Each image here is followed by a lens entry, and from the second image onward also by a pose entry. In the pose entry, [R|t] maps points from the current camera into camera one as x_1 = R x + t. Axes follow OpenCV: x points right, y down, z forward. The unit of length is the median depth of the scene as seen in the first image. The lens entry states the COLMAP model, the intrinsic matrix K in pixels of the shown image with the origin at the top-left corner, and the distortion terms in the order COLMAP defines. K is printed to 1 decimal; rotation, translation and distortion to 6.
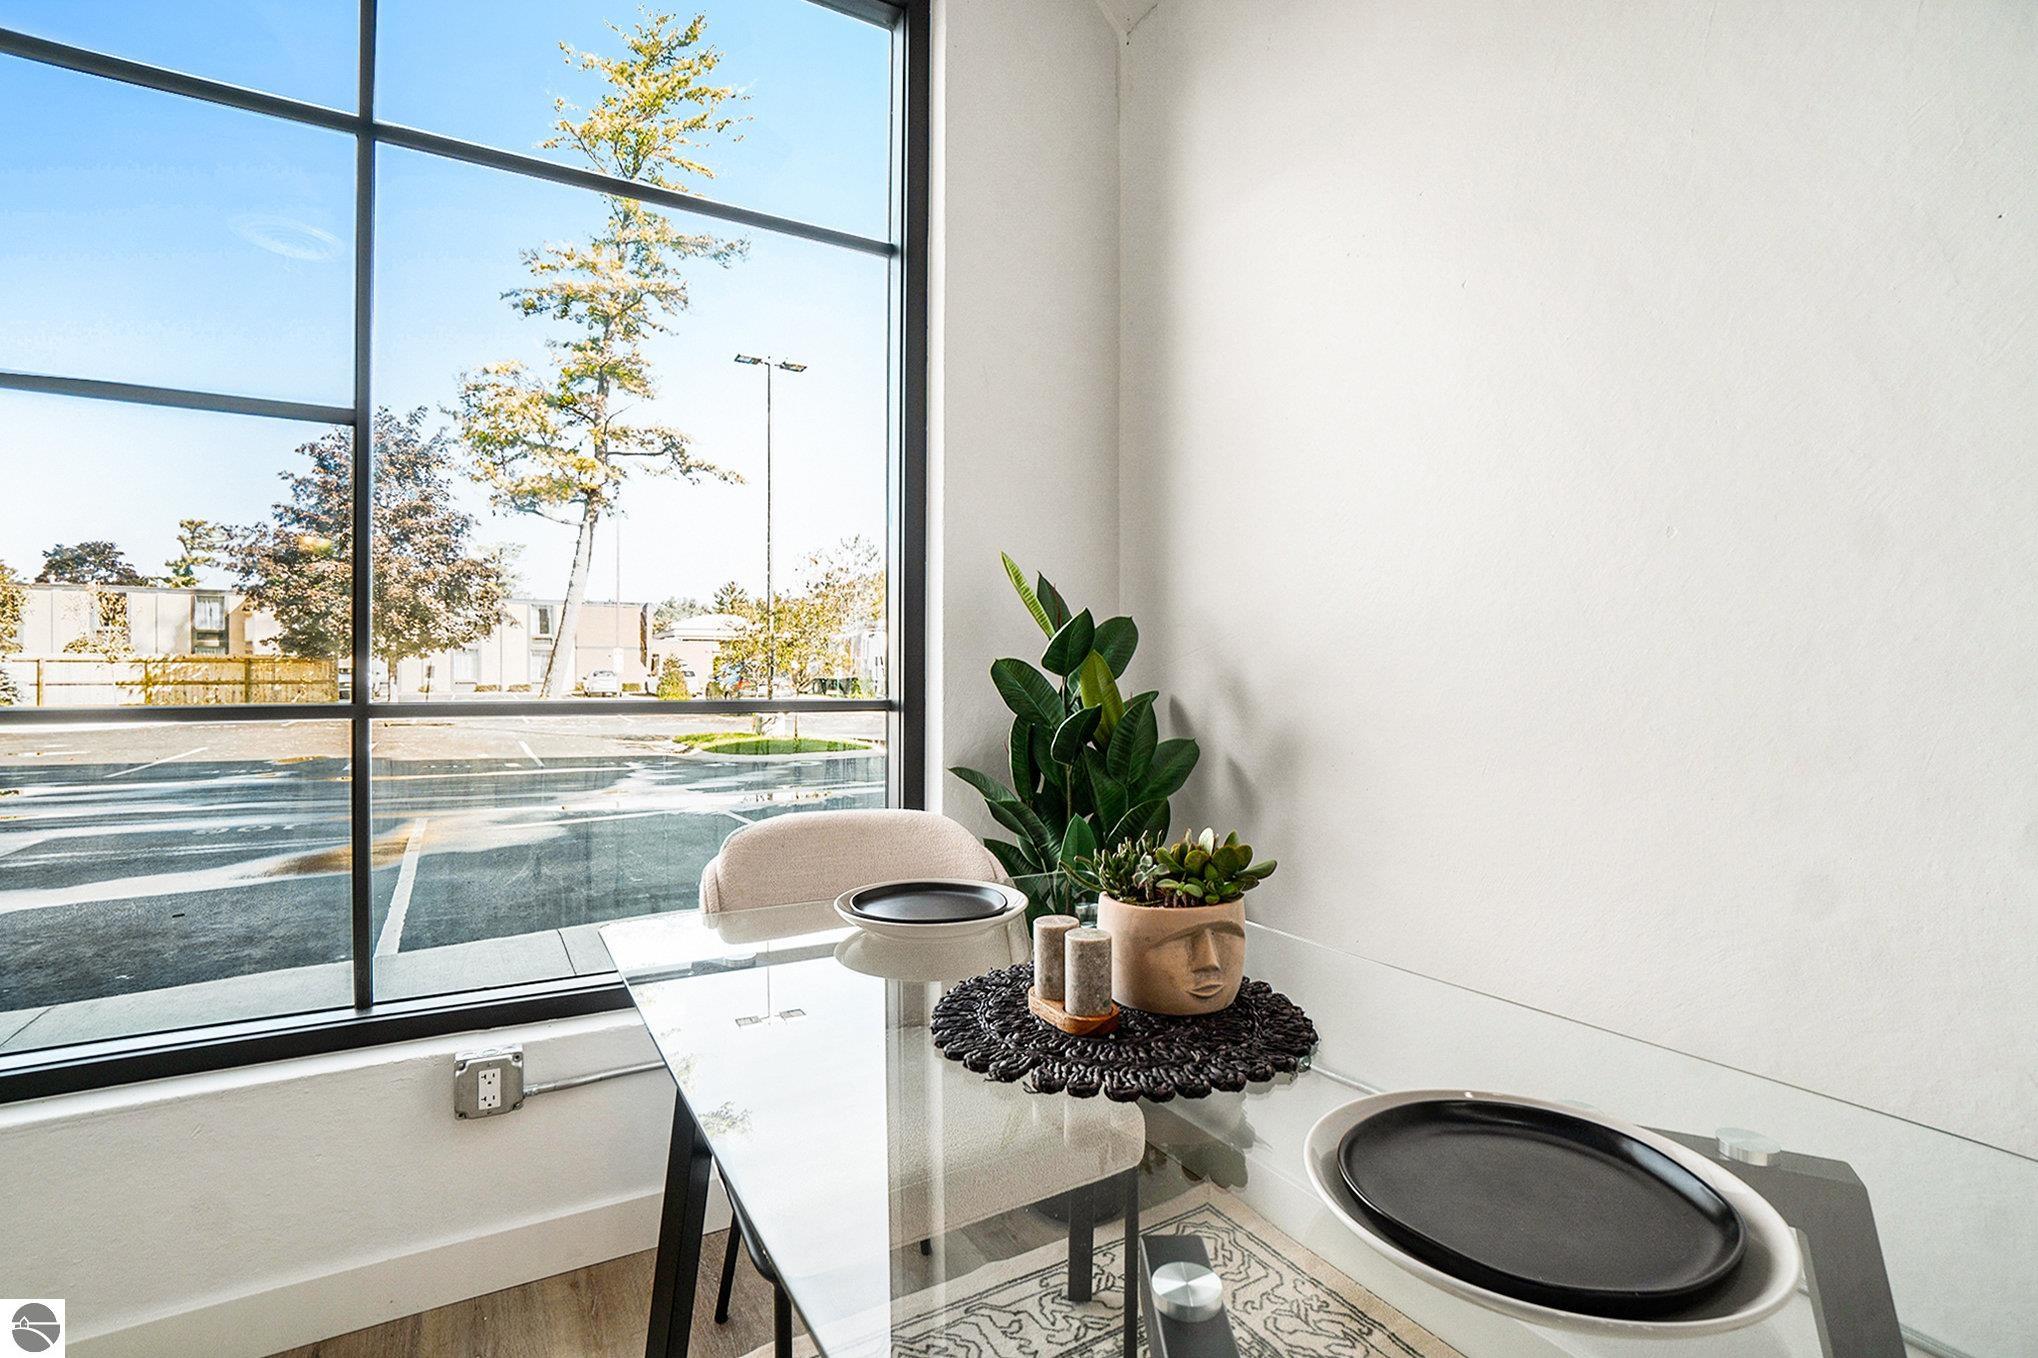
lens RADIAL K [[916.6, 0, 1003.4], [0, 916.6, 680.6], [0, 0, 1]] dist [-0.048179, 0.016249]
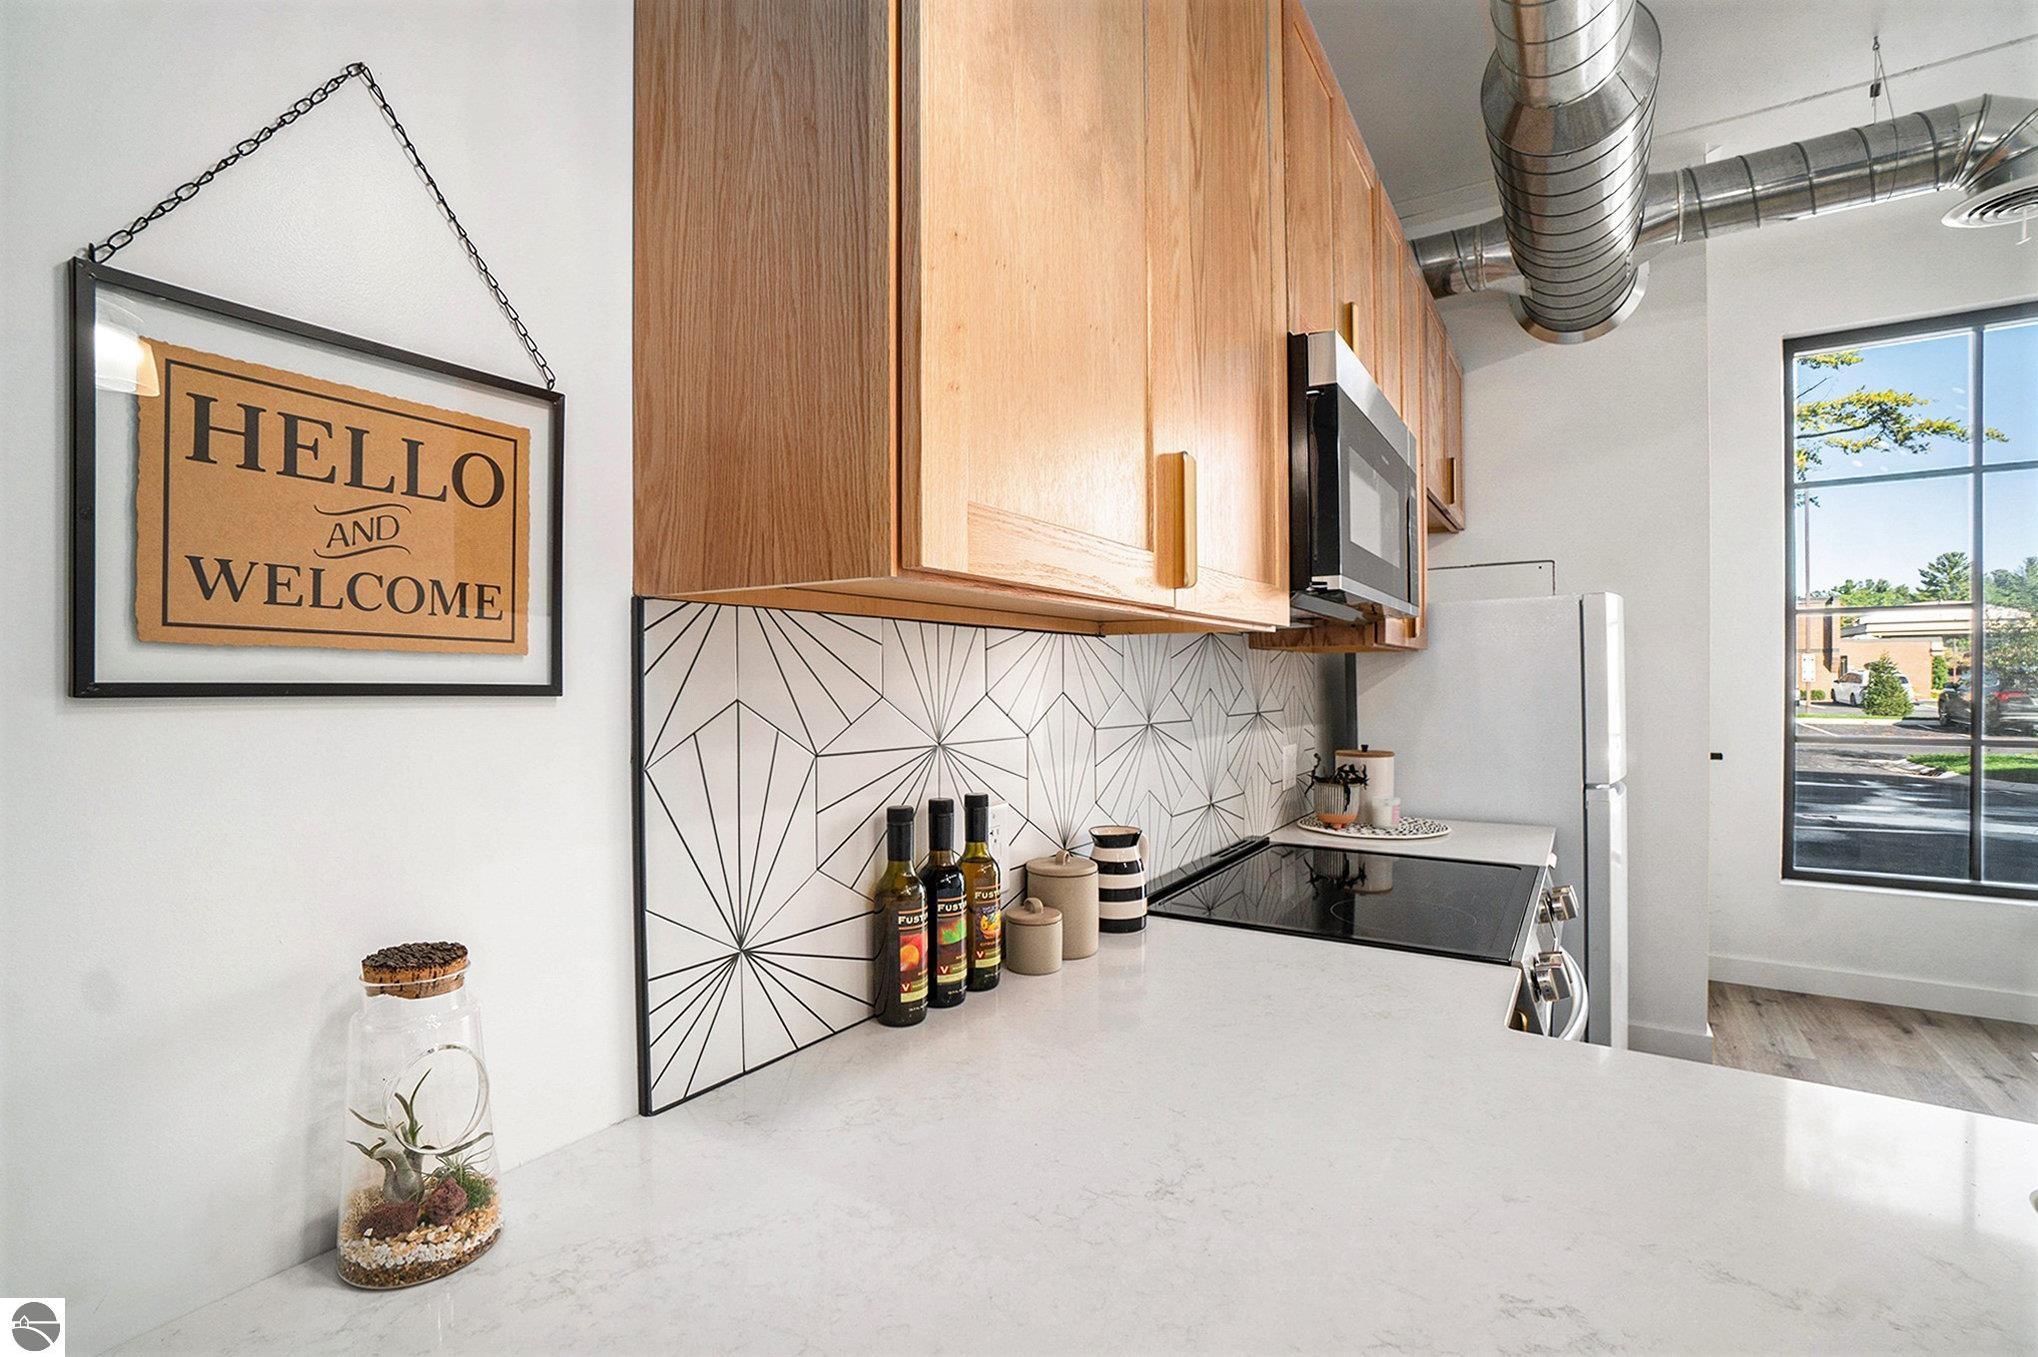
lens RADIAL K [[916.6, 0, 1003.4], [0, 916.6, 680.1], [0, 0, 1]] dist [-0.048179, 0.016249]
pose [[0.449511, -0.001107, -0.893274, 0.007323], [-0.001479, 0.999997, -0.001983, -0.006515], [0.893274, 0.002212, 0.449508, -0.121691]]
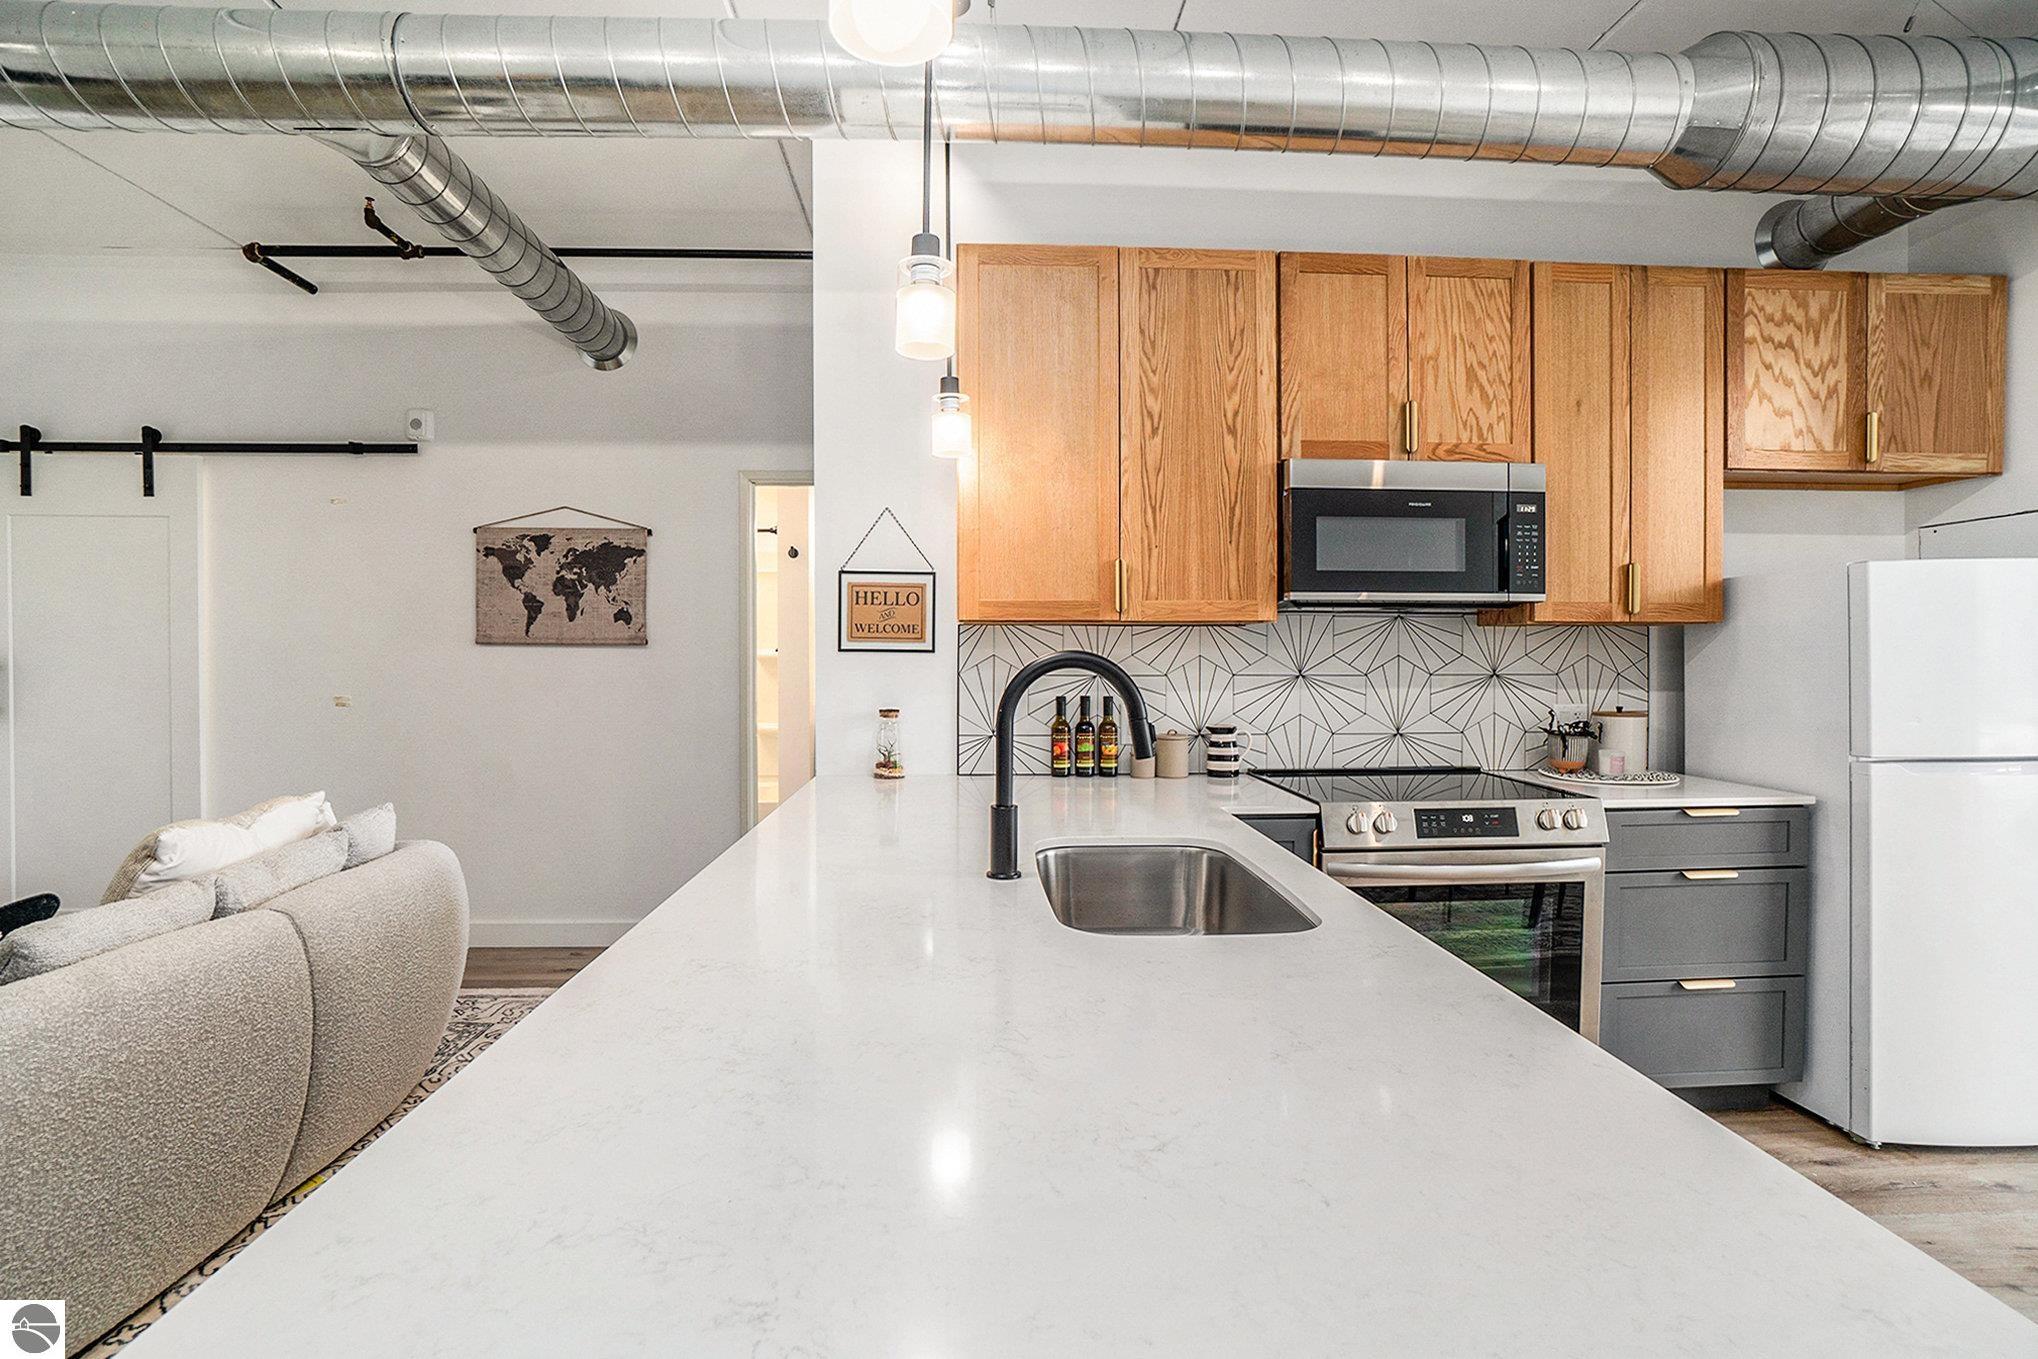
lens RADIAL K [[956.2, 0, 1022.8], [0, 956.2, 653.0], [0, 0, 1]] dist [-0.046079, 0.017727]
pose [[-0.453229, 0.000380, -0.891394, 0.069889], [-0.004658, 0.999985, 0.002794, -0.006406], [0.891382, 0.005418, -0.453221, -0.062265]]
